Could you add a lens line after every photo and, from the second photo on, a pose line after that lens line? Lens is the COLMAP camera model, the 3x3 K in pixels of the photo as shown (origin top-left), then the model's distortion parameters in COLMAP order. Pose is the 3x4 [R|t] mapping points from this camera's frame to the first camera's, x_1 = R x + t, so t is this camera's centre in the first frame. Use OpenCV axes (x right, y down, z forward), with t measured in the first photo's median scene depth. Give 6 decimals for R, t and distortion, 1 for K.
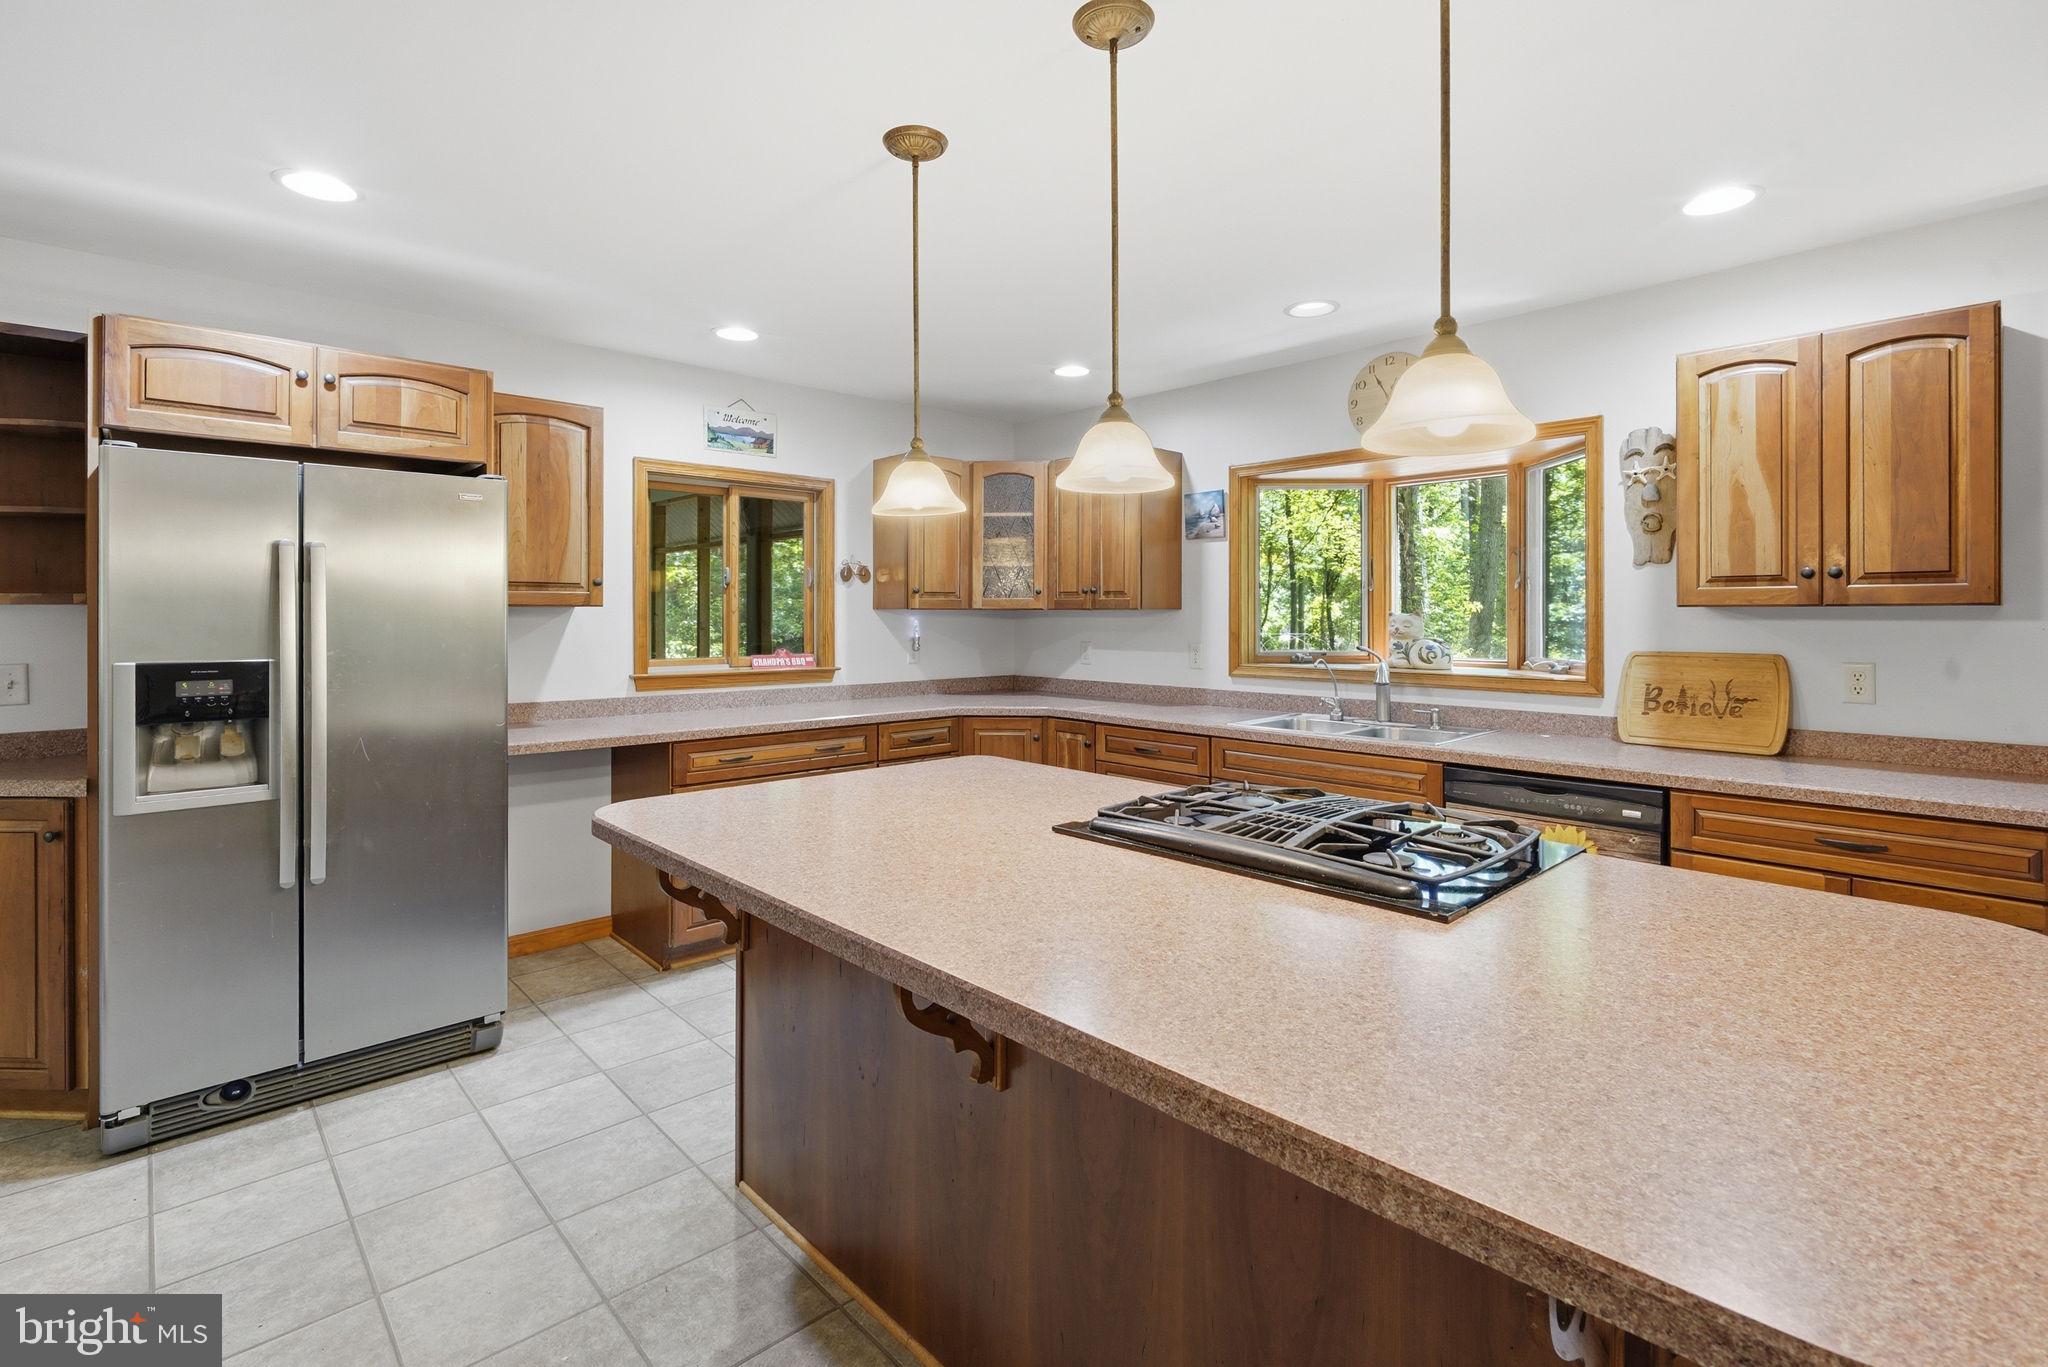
lens RADIAL K [[941.3, 0, 1028.9], [0, 941.3, 611.9], [0, 0, 1]] dist [-0.000458, -0.000129]
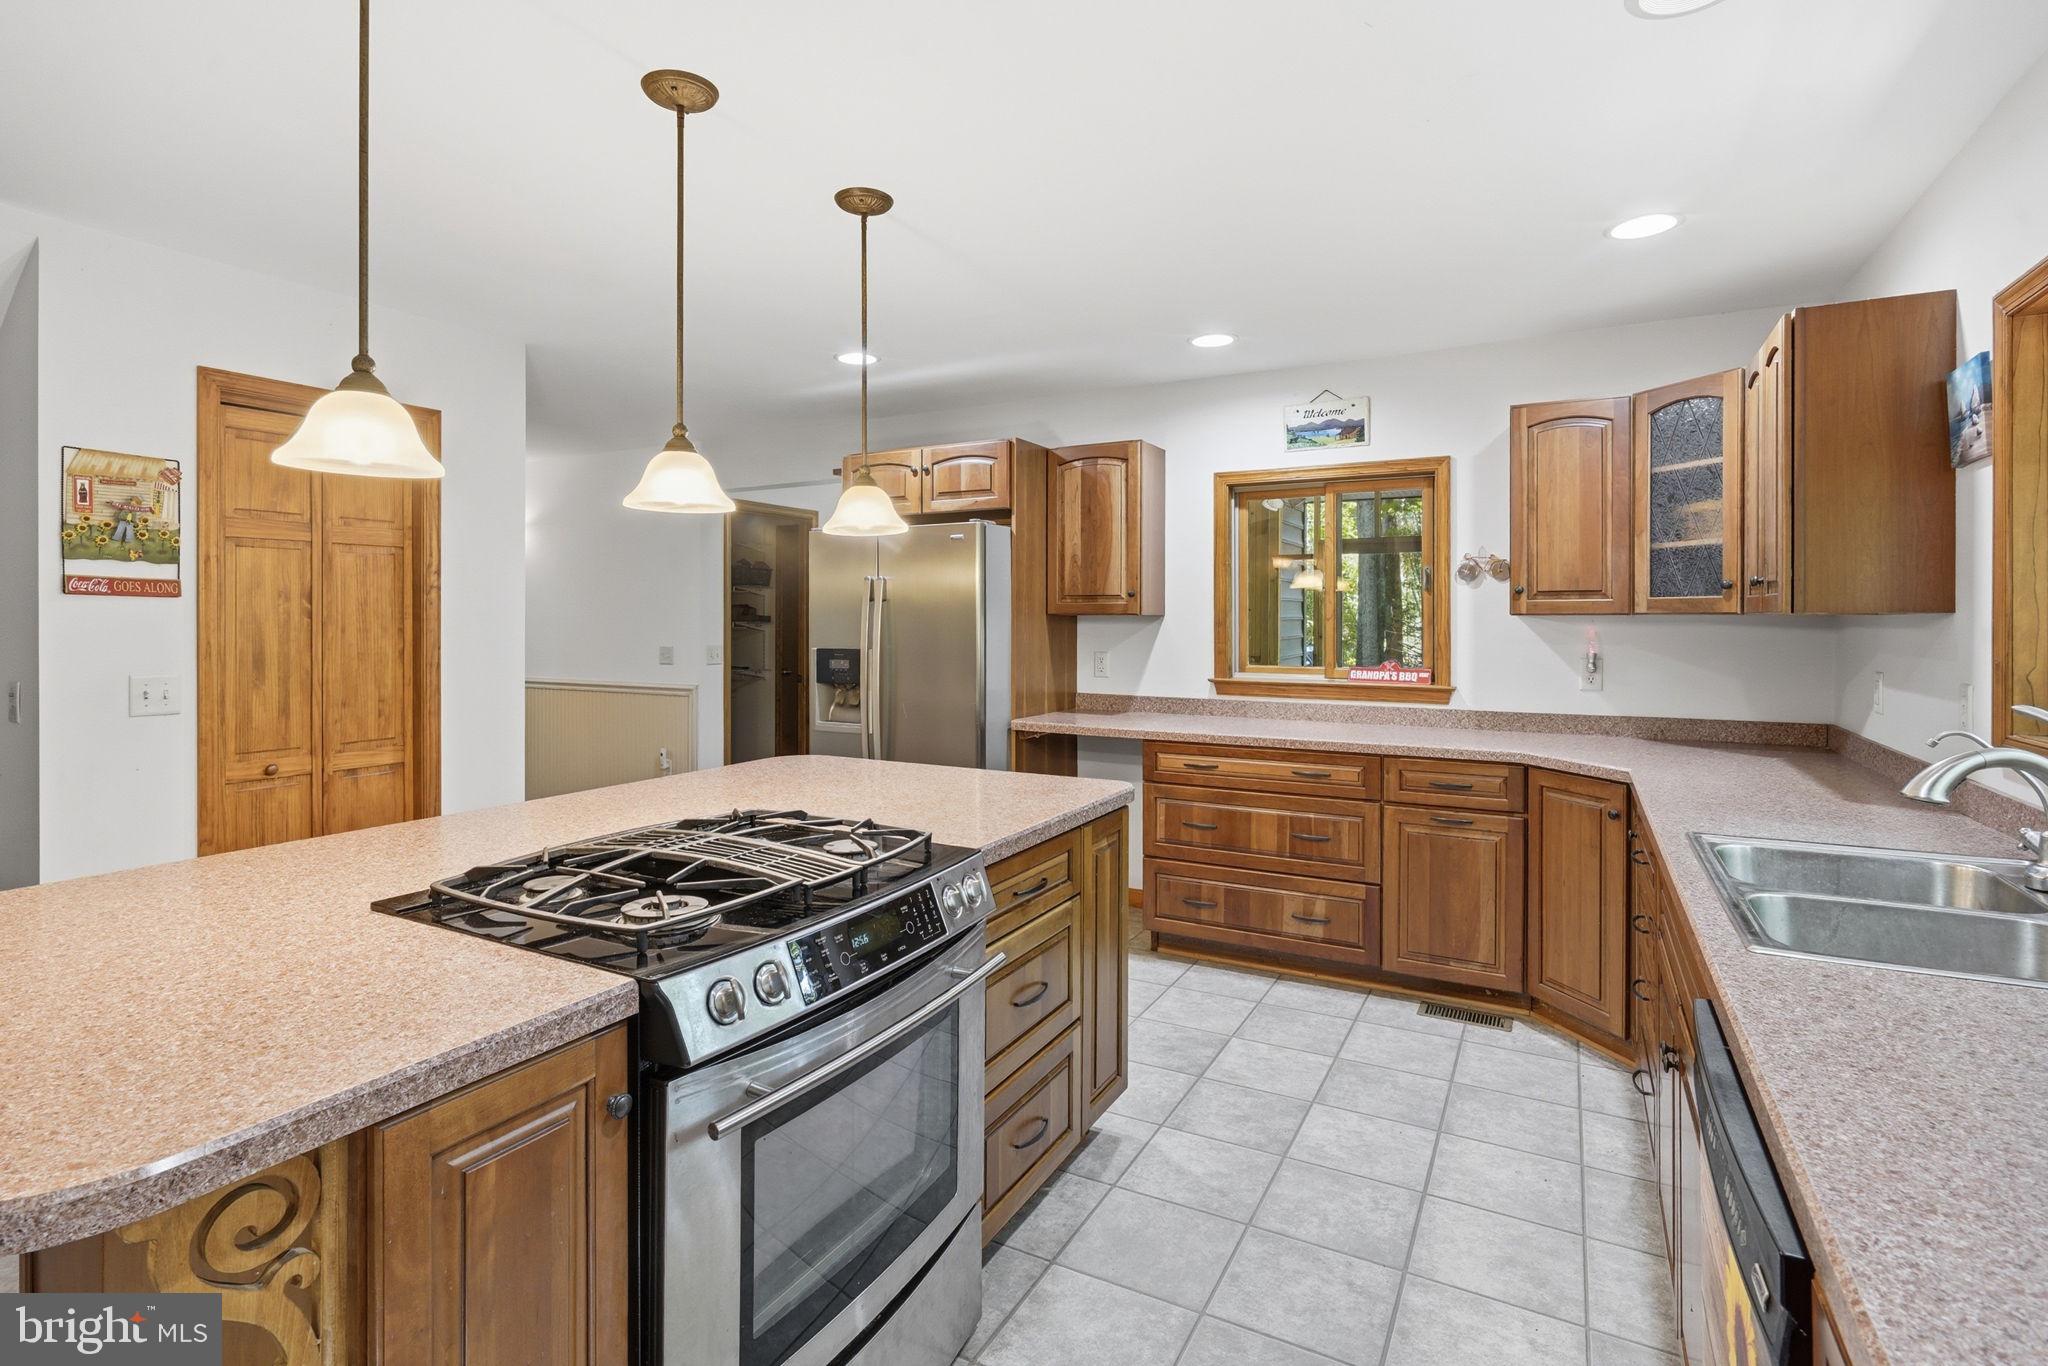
lens RADIAL K [[988.1, 0, 1019.7], [0, 988.1, 621.9], [0, 0, 1]] dist [-0.001158, -0.000153]
pose [[0.307131, 0.001811, -0.951666, 0.563103], [0.002012, 0.999995, 0.002552, -0.000304], [0.951665, -0.002699, 0.307125, 0.438773]]
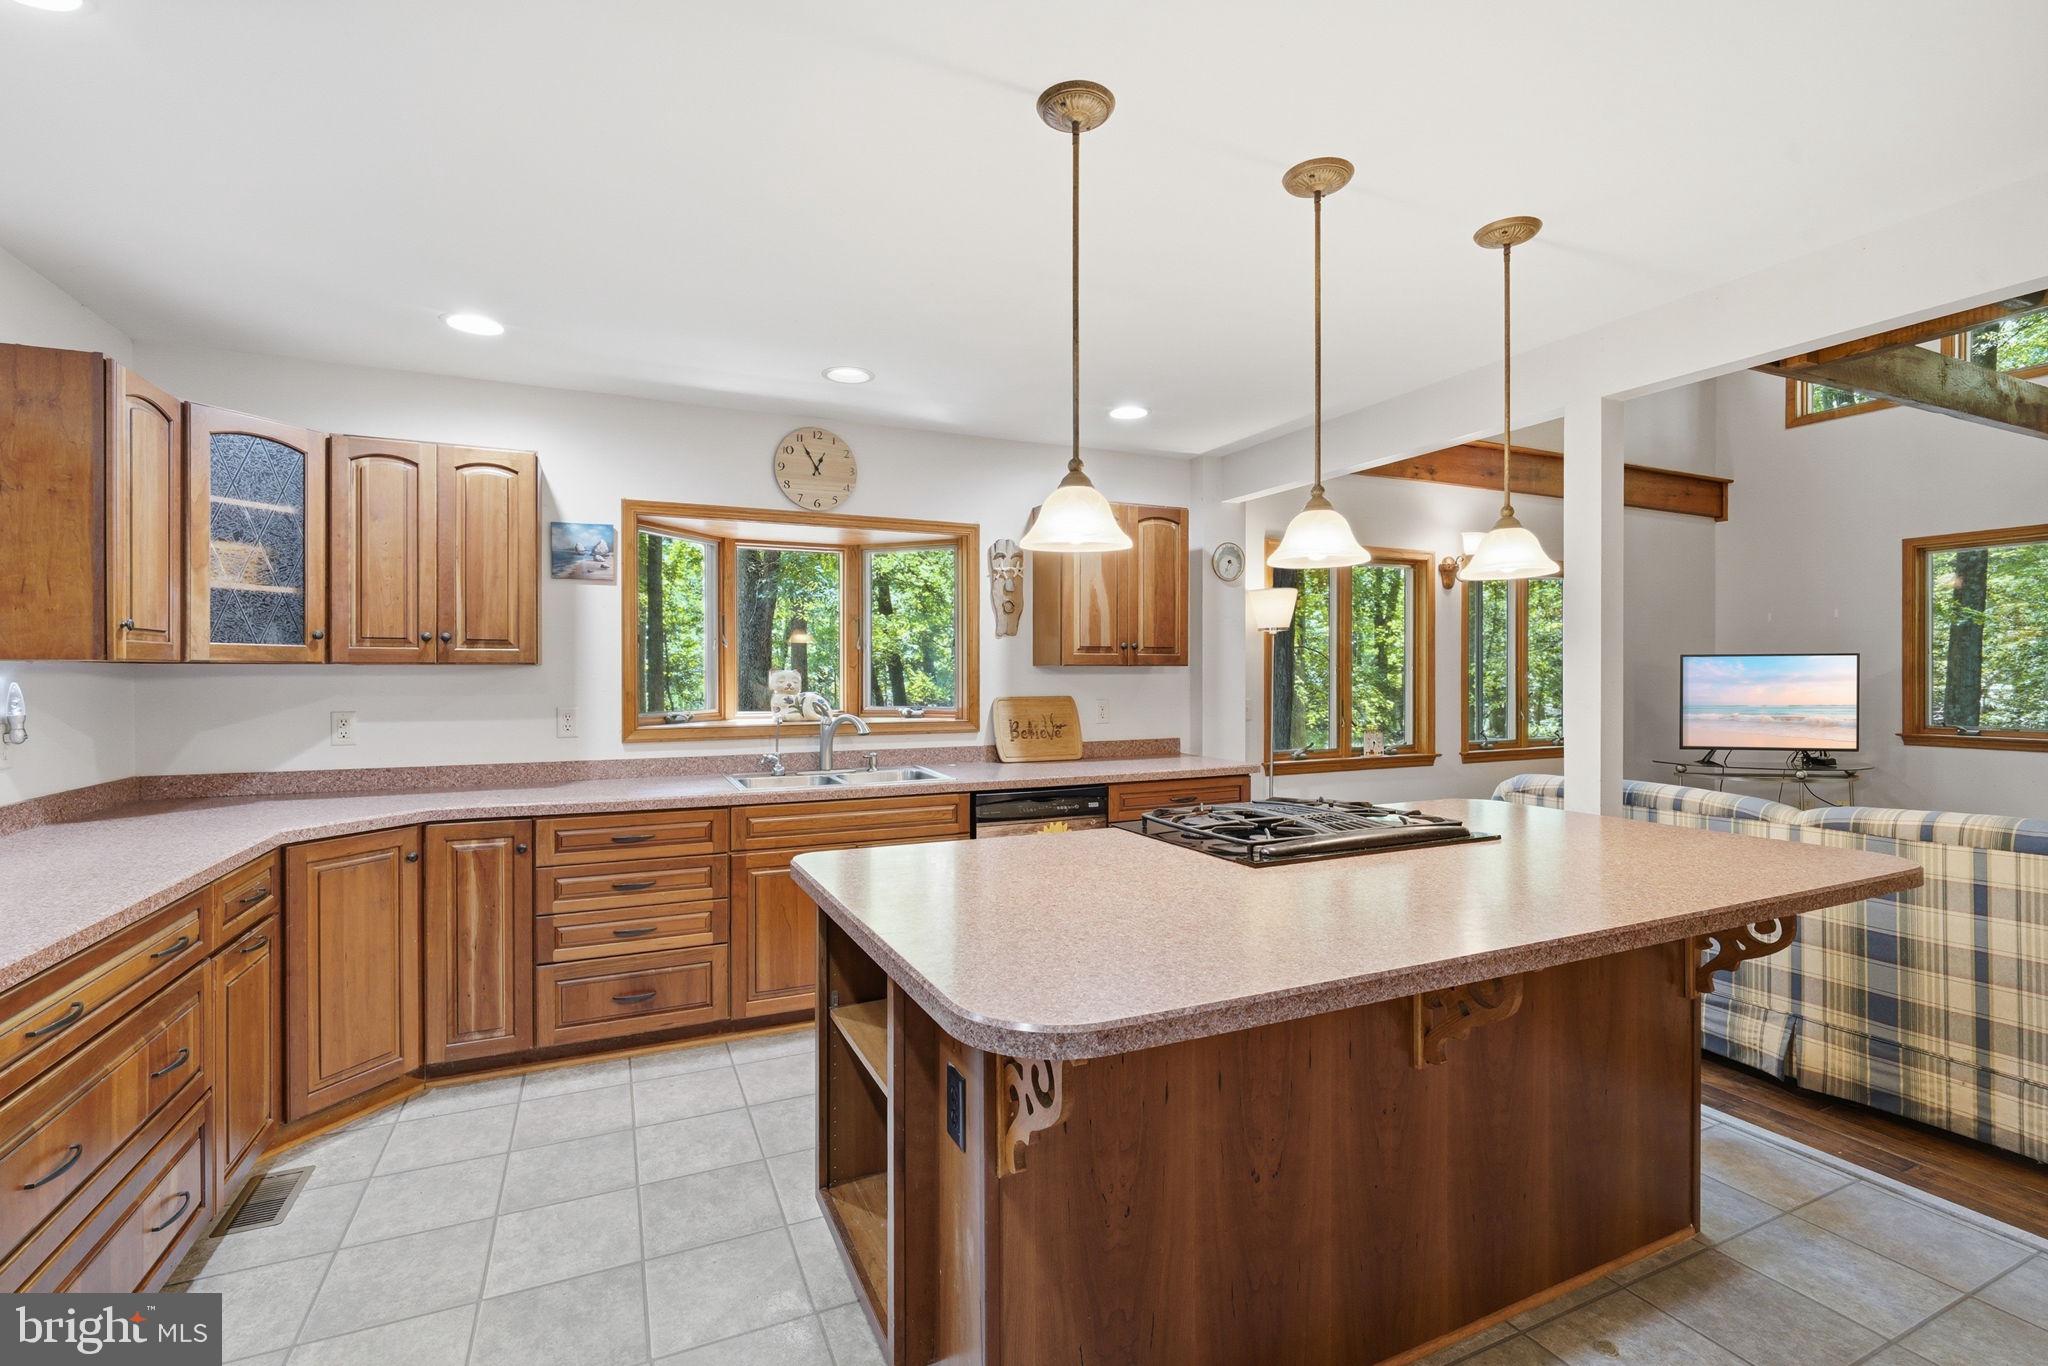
lens RADIAL K [[916.5, 0, 1011.1], [0, 916.5, 671.7], [0, 0, 1]] dist [-0.001687, -0.000224]
pose [[0.324519, -0.001119, 0.945878, -0.501140], [-0.002505, 0.999995, 0.002042, 0.000719], [-0.945876, -0.003032, 0.324515, 0.421908]]
